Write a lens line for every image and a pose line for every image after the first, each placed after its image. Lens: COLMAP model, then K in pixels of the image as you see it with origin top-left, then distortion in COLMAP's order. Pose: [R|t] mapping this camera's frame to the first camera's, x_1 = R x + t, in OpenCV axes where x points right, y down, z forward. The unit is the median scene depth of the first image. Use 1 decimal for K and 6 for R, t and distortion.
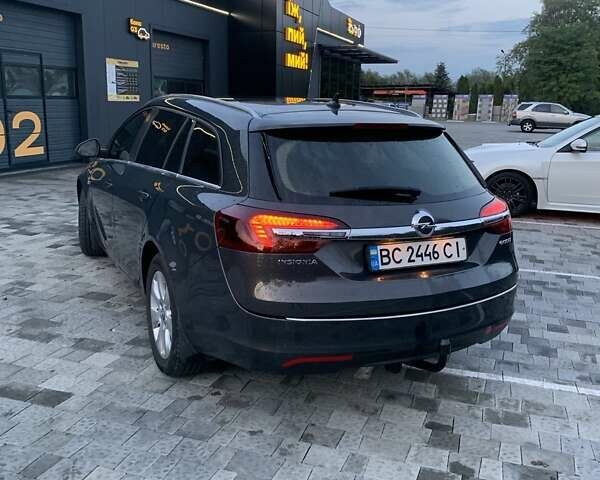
lens RADIAL K [[612.7, 0, 308.4], [0, 612.7, 233.0], [0, 0, 1]] dist [0.079138, -0.183049]
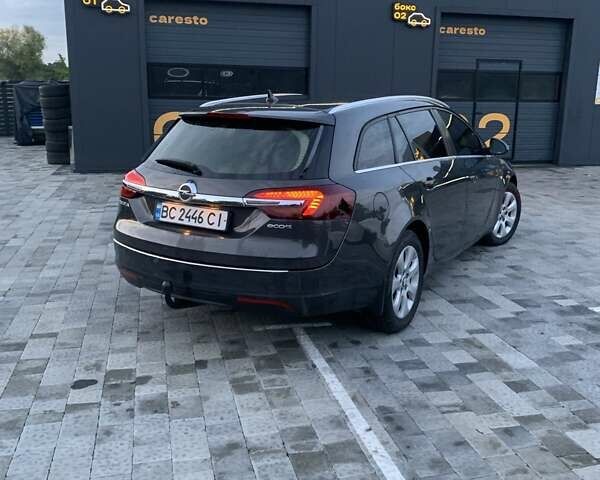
lens RADIAL K [[612.7, 0, 308.4], [0, 612.7, 233.0], [0, 0, 1]] dist [0.079138, -0.183049]
pose [[0.542856, 0.171606, -0.822106, 1.042246], [-0.179896, 0.979940, 0.085763, -0.064187], [0.820332, 0.101337, 0.562837, 0.384023]]
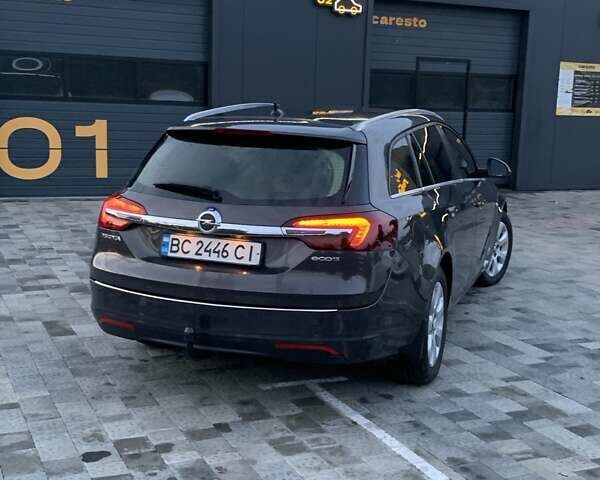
lens RADIAL K [[863.1, 0, 312.7], [0, 863.1, 230.5], [0, 0, 1]] dist [0.127975, -0.358234]
pose [[0.694278, 0.111425, -0.711029, 1.052317], [-0.169423, 0.985482, -0.010998, -0.009497], [0.699481, 0.128100, 0.703076, 0.054853]]
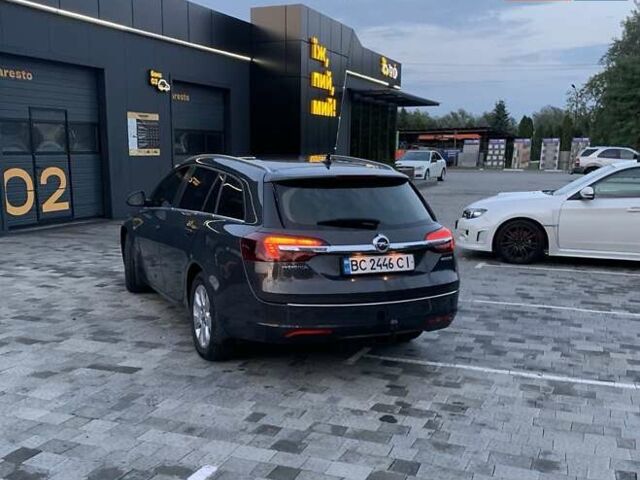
lens RADIAL K [[722.3, 0, 291.9], [0, 722.3, 313.0], [0, 0, 1]] dist [0.123669, -0.281245]
pose [[0.997360, 0.000004, -0.072622, 0.075765], [0.000760, 0.999945, 0.010499, 0.101975], [0.072618, -0.010526, 0.997304, -0.574064]]
